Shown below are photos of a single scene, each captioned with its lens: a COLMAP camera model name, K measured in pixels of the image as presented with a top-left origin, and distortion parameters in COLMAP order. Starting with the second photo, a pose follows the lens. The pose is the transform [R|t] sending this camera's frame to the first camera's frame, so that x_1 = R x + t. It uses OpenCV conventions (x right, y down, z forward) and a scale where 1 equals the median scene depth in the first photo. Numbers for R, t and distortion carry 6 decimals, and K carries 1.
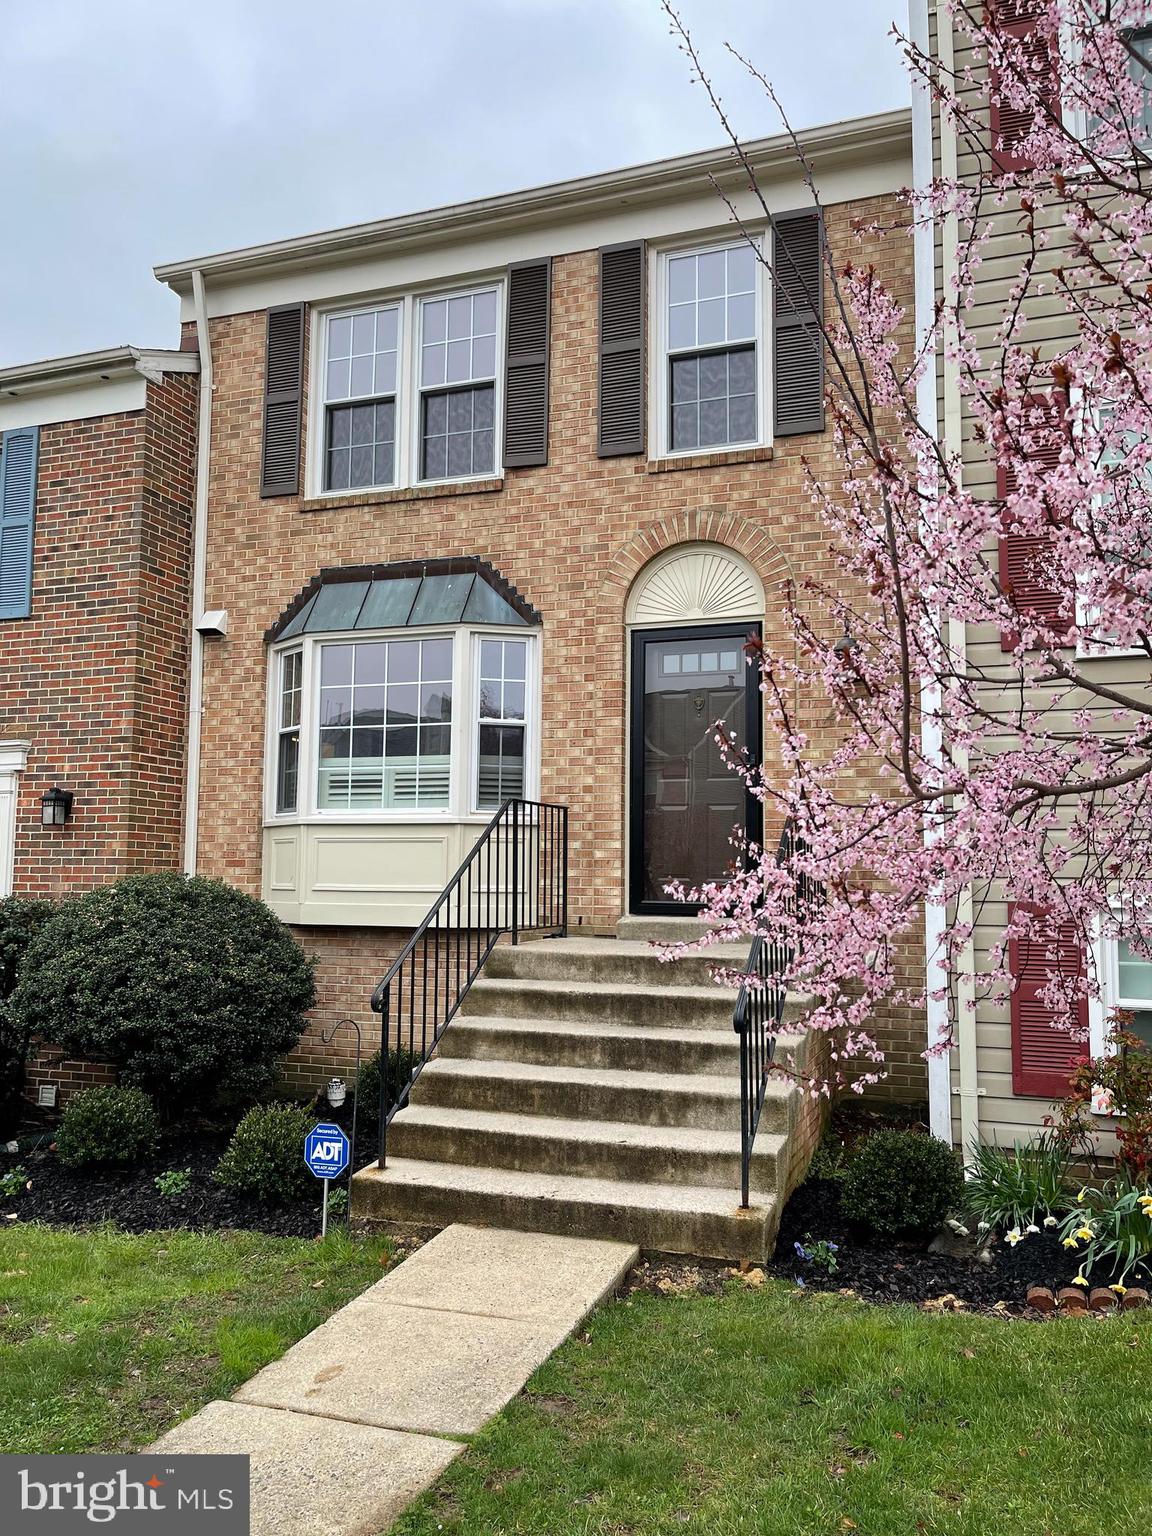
lens RADIAL K [[1152.5, 0, 587.0], [0, 1152.5, 760.5], [0, 0, 1]] dist [0.051906, -0.068303]
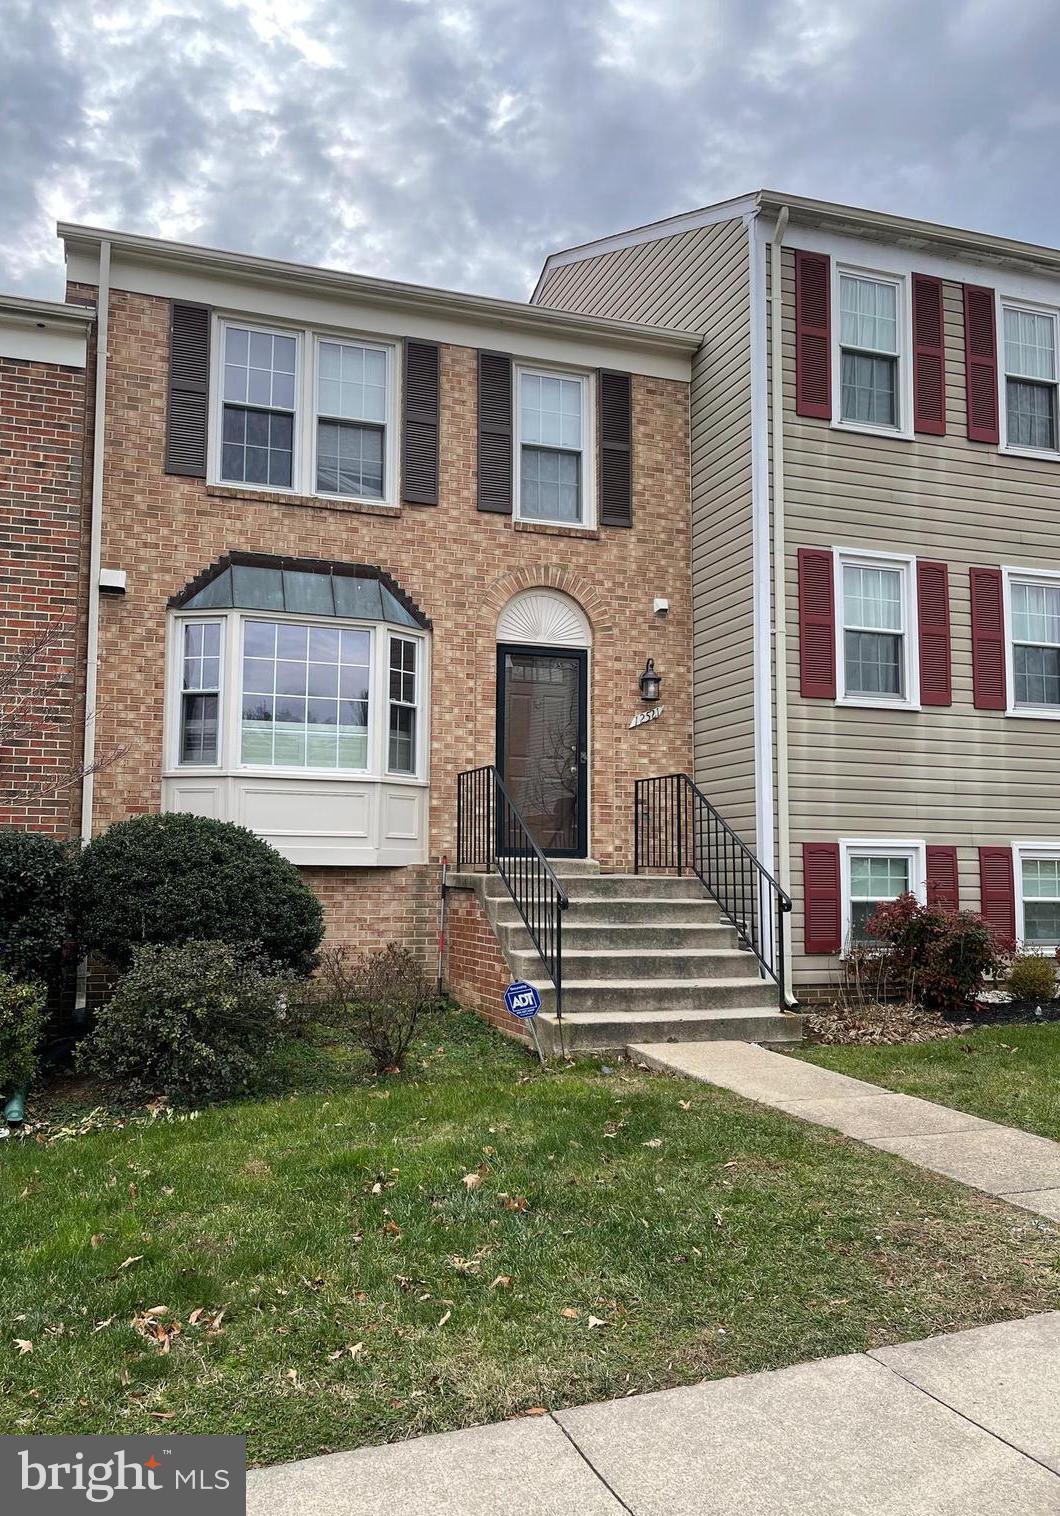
lens RADIAL K [[1133.9, 0, 493.2], [0, 1133.9, 750.9], [0, 0, 1]] dist [0.033508, -0.025893]
pose [[0.789938, 0.065236, 0.609707, -0.752972], [-0.068072, 0.997508, -0.018534, 0.034749], [-0.609397, -0.026863, 0.792410, -0.040680]]
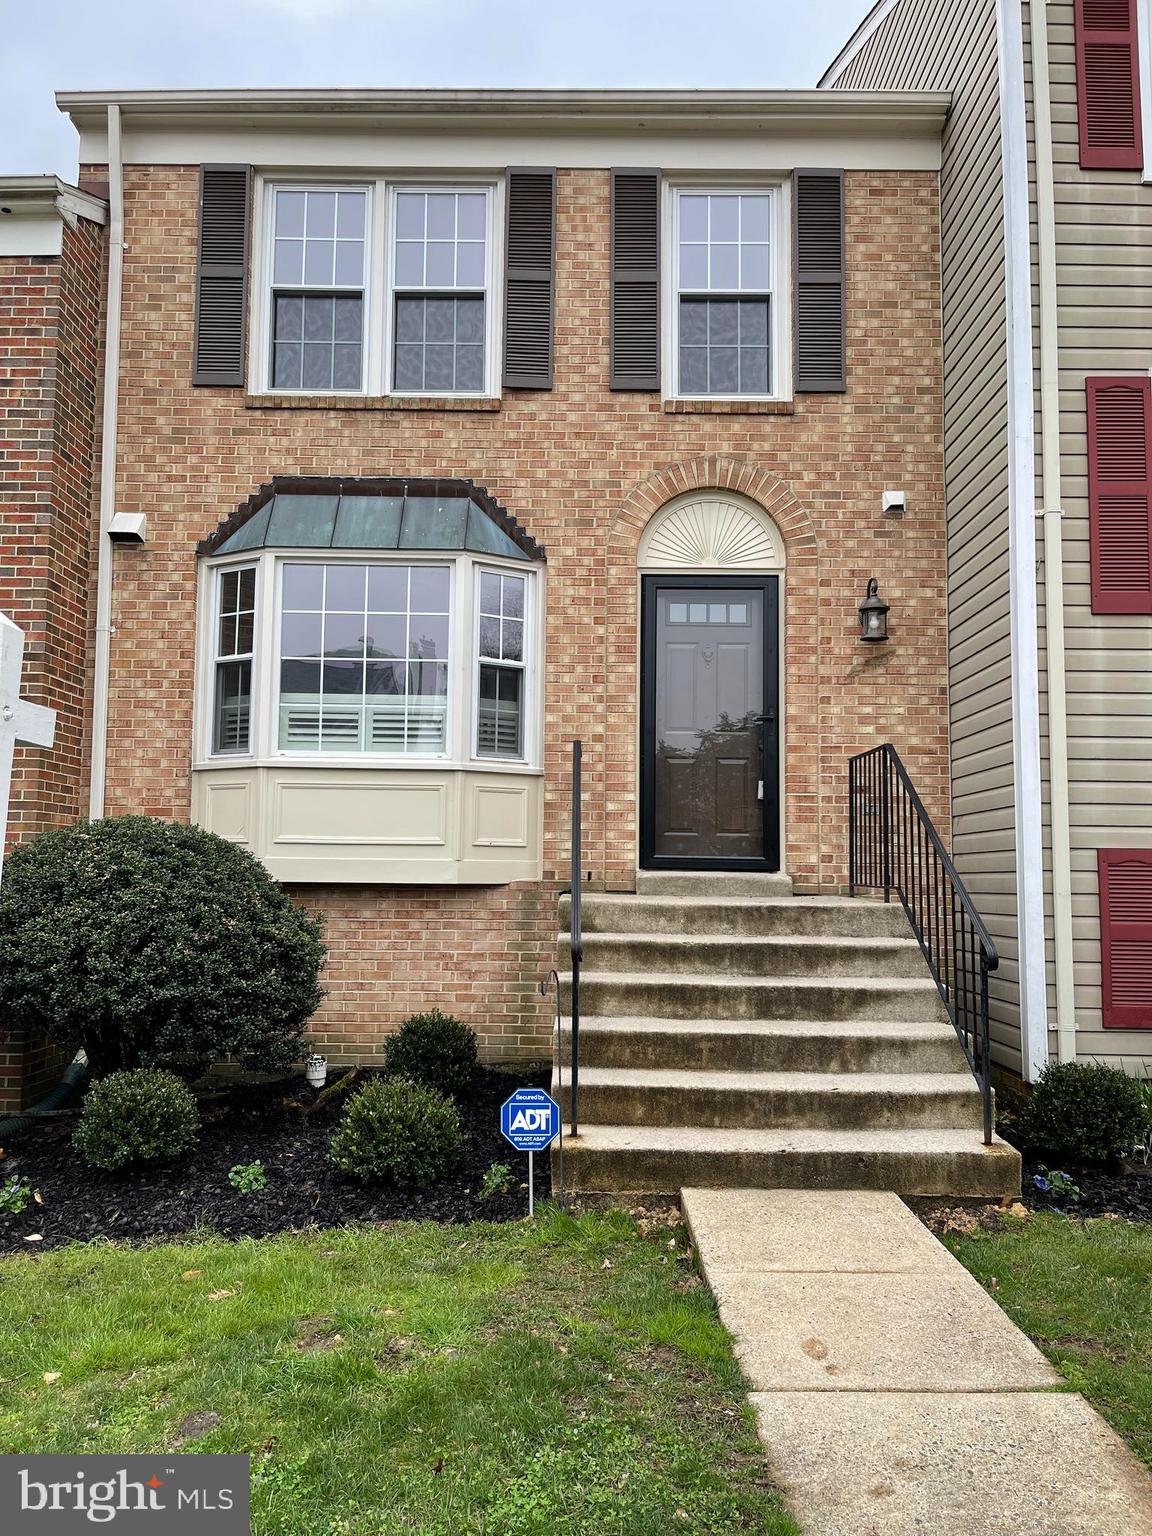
lens RADIAL K [[1152.5, 0, 581.5], [0, 1152.5, 762.3], [0, 0, 1]] dist [0.051906, -0.068303]
pose [[0.944553, 0.033063, 0.326691, -0.315680], [-0.037580, 0.999265, 0.007522, 0.037562], [-0.326202, -0.019382, 0.945101, 0.105635]]
